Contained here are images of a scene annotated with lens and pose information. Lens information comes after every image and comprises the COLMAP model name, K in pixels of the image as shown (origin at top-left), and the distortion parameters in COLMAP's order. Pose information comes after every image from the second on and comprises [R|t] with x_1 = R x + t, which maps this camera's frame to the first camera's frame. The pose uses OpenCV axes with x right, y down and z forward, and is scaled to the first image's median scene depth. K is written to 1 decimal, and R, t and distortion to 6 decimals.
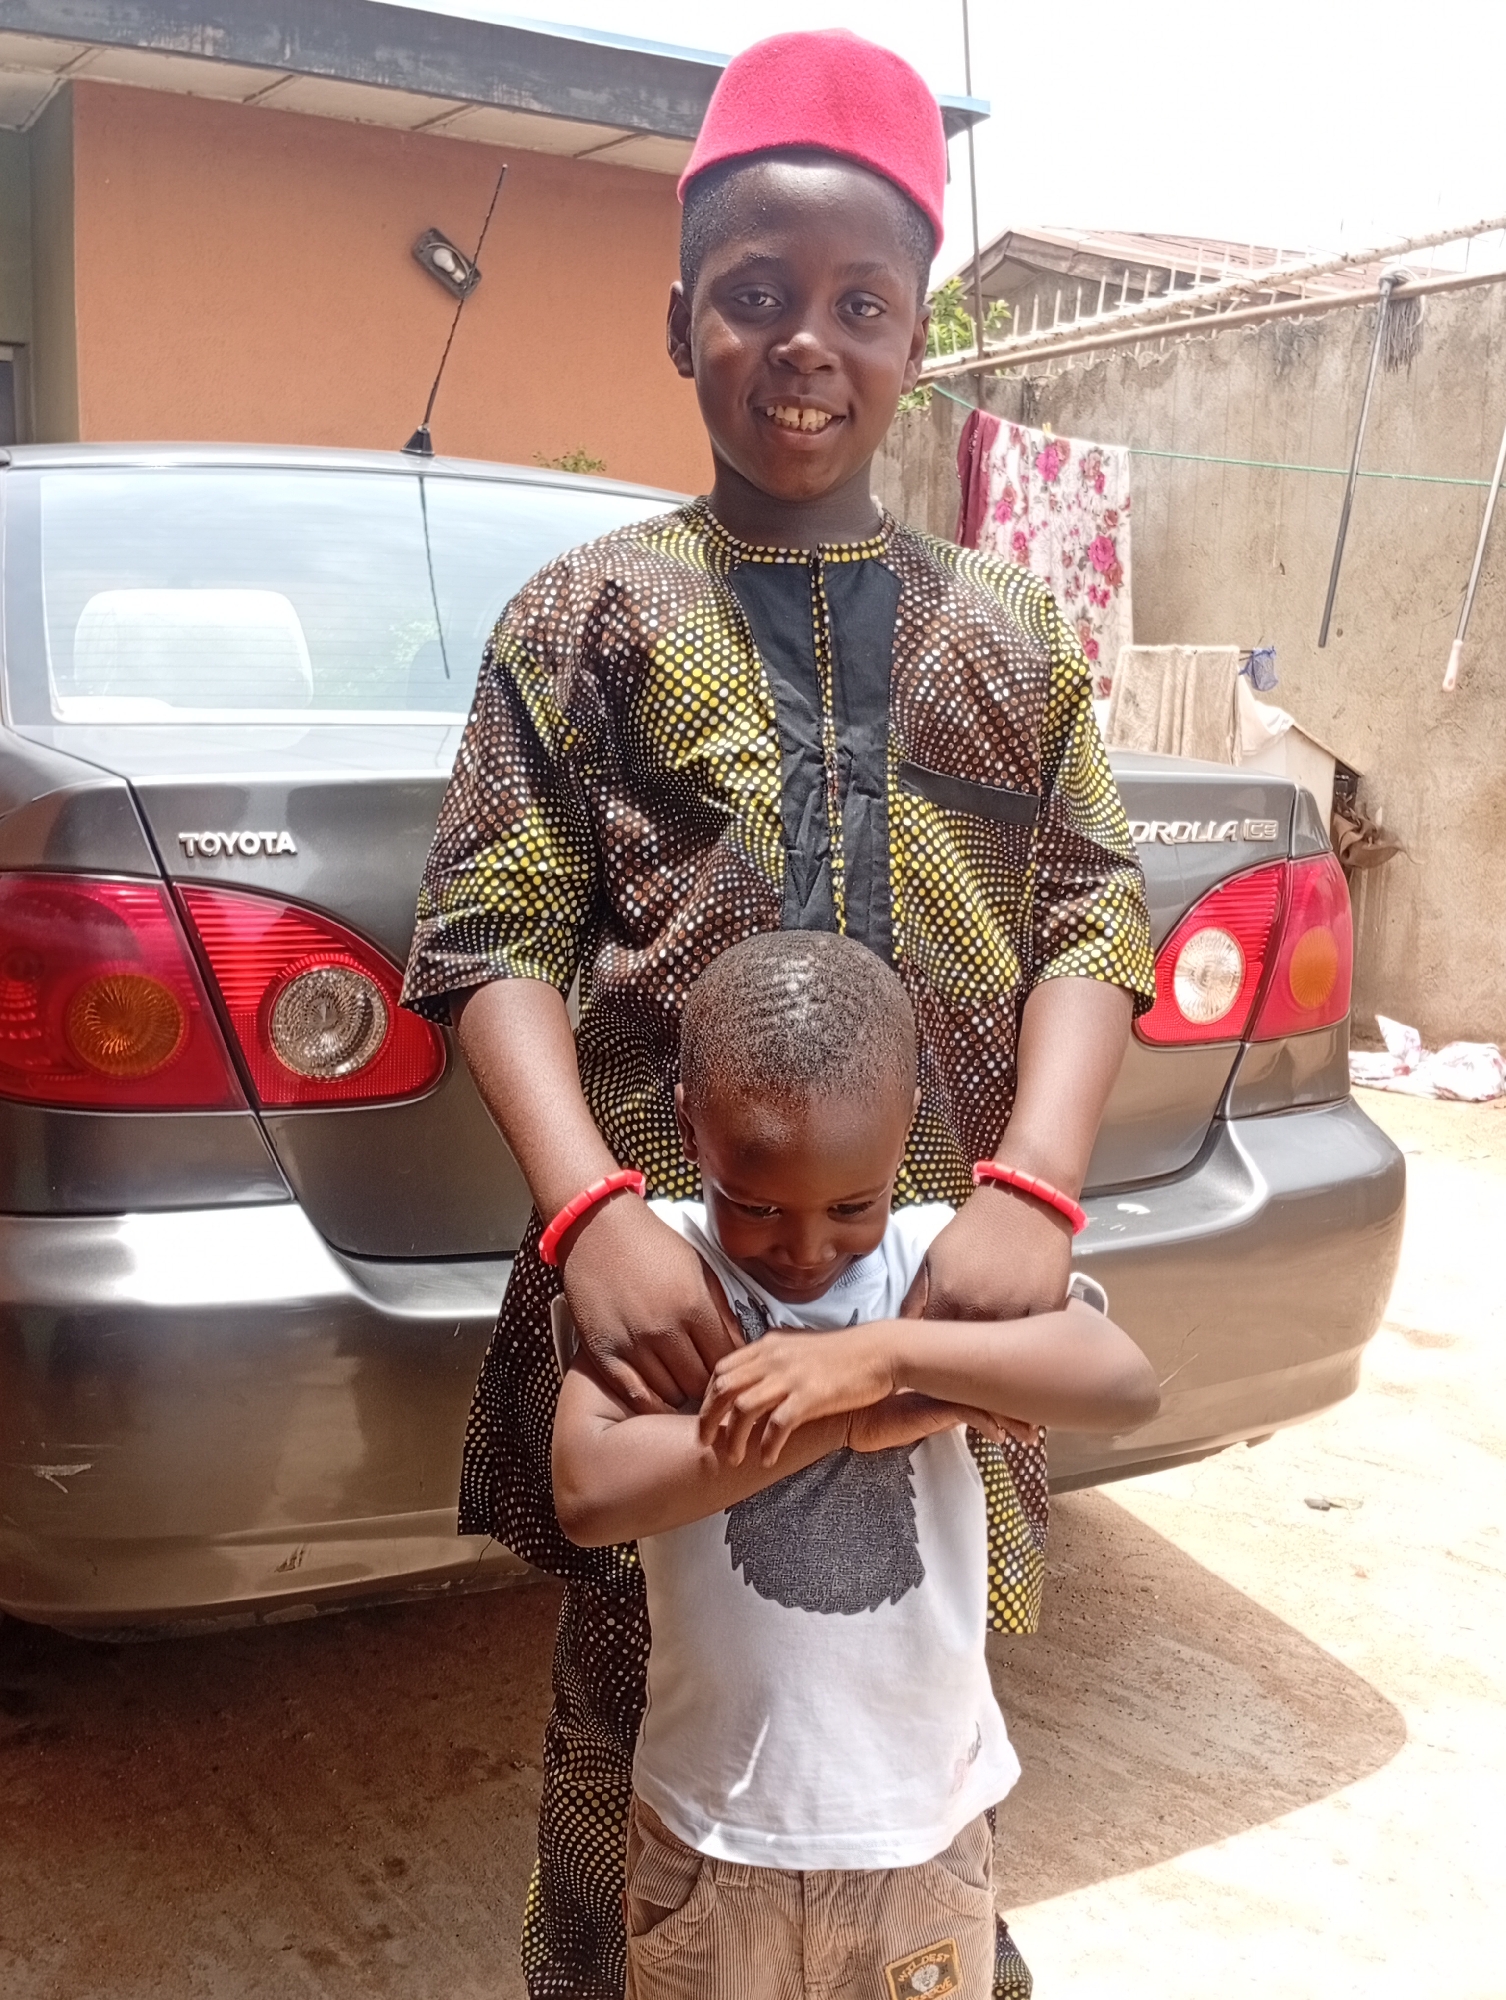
lens RADIAL K [[2123.7, 0, 742.8], [0, 2123.7, 1011.5], [0, 0, 1]] dist [0.138408, -0.379811]
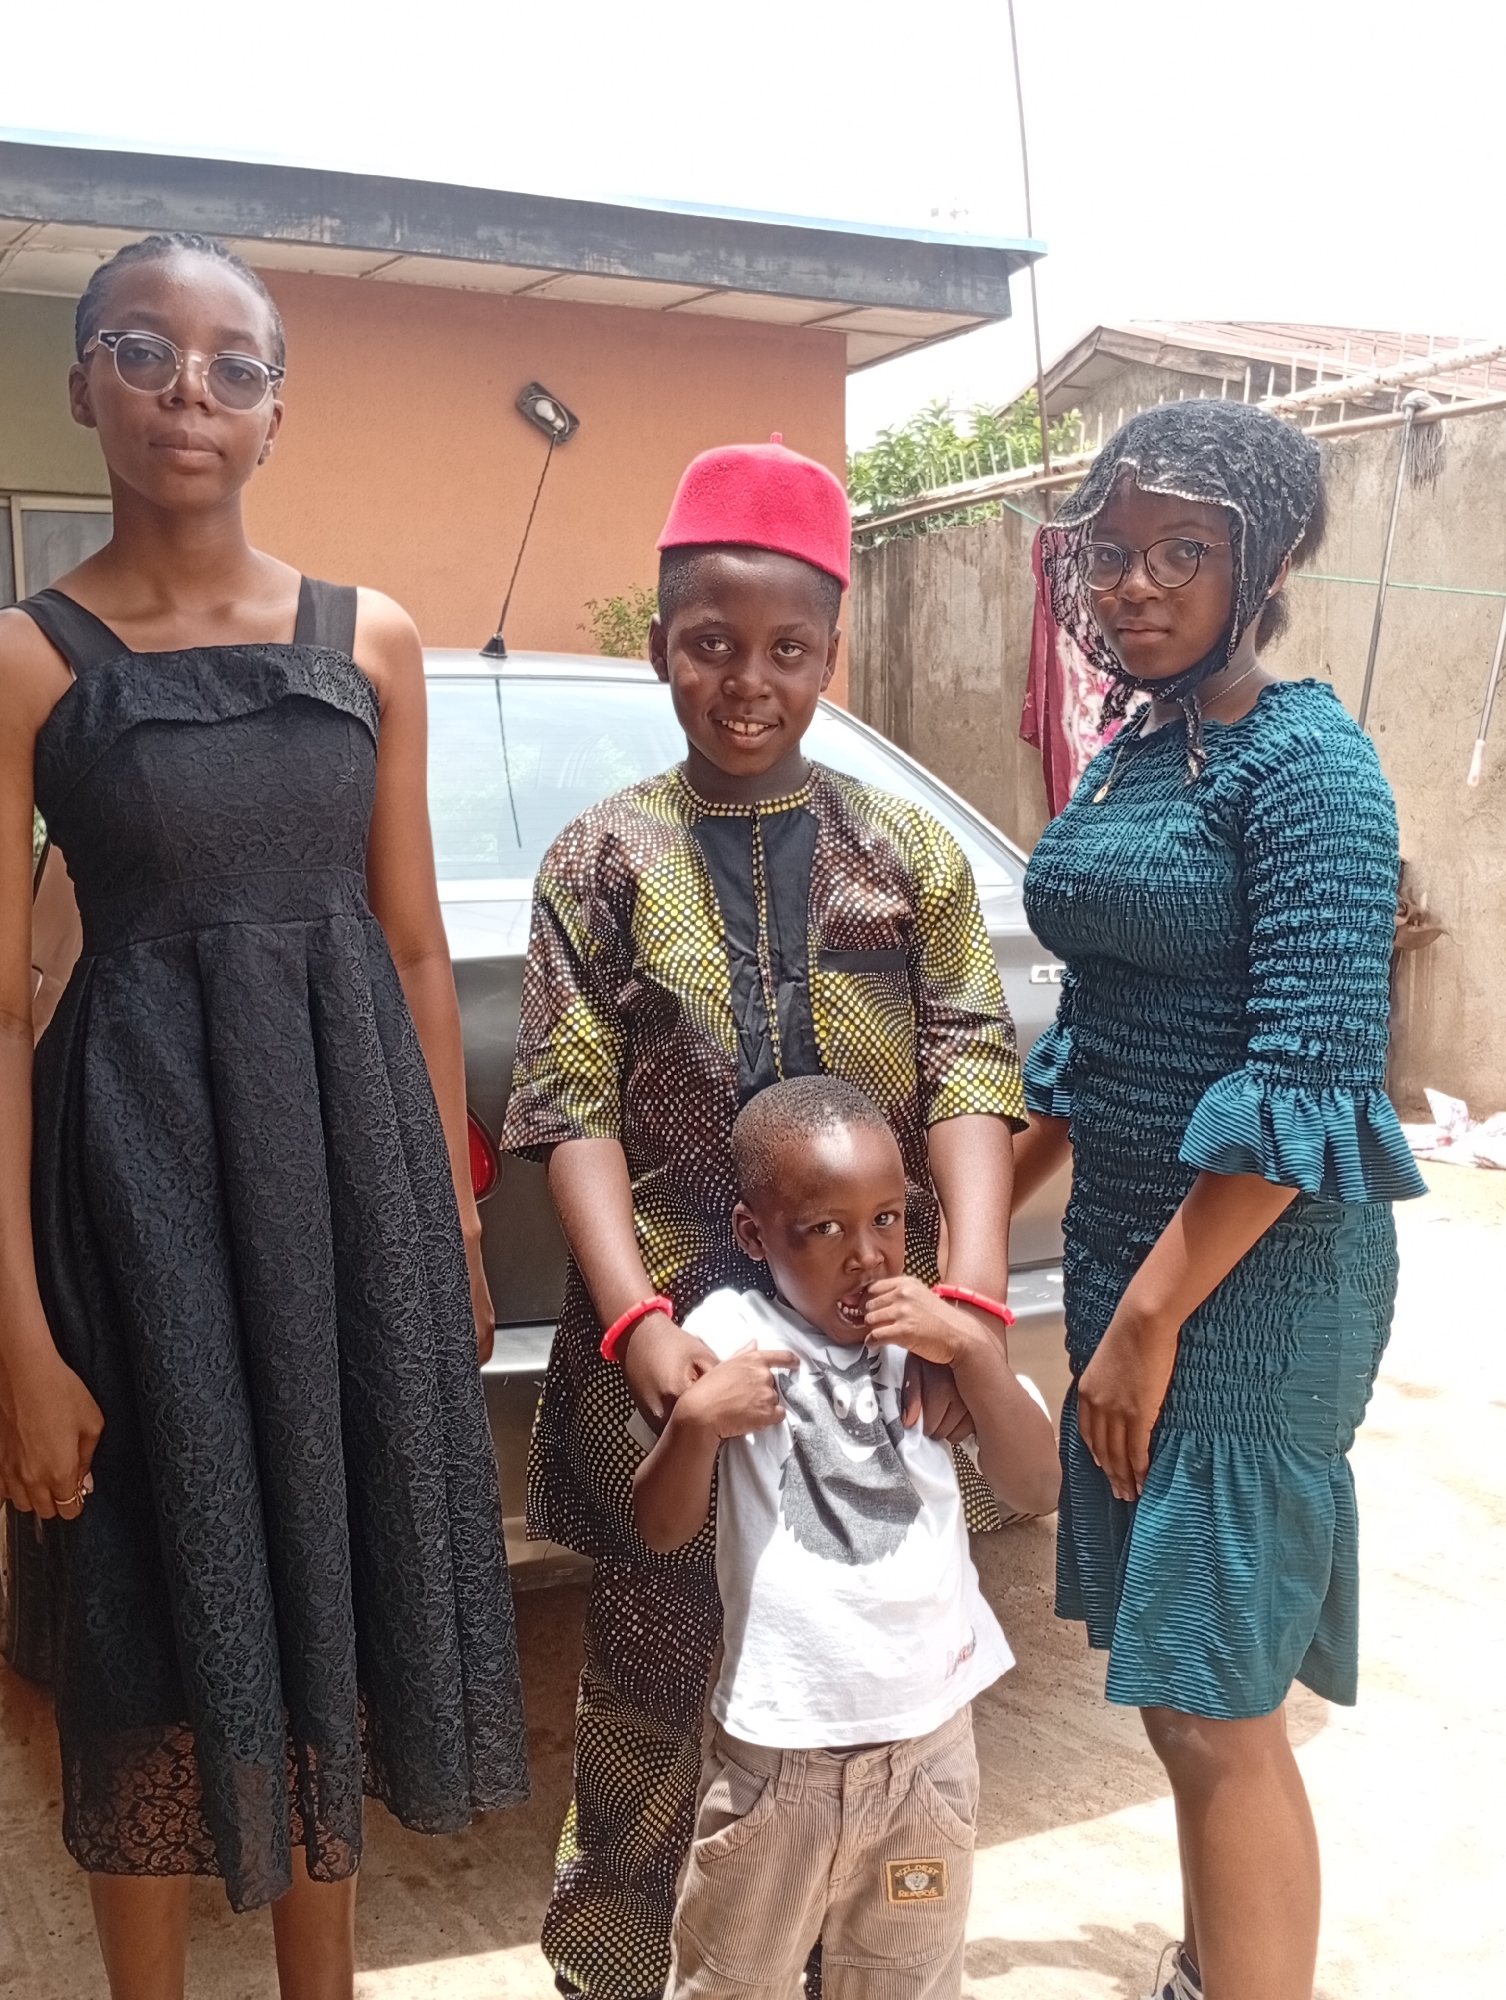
lens RADIAL K [[2179.0, 0, 753.2], [0, 2179.0, 1009.0], [0, 0, 1]] dist [0.173098, -0.540796]
pose [[0.997736, -0.019513, -0.064355, 0.071470], [0.017676, 0.999423, -0.028994, -0.023770], [0.064883, 0.027791, 0.997506, -0.222404]]
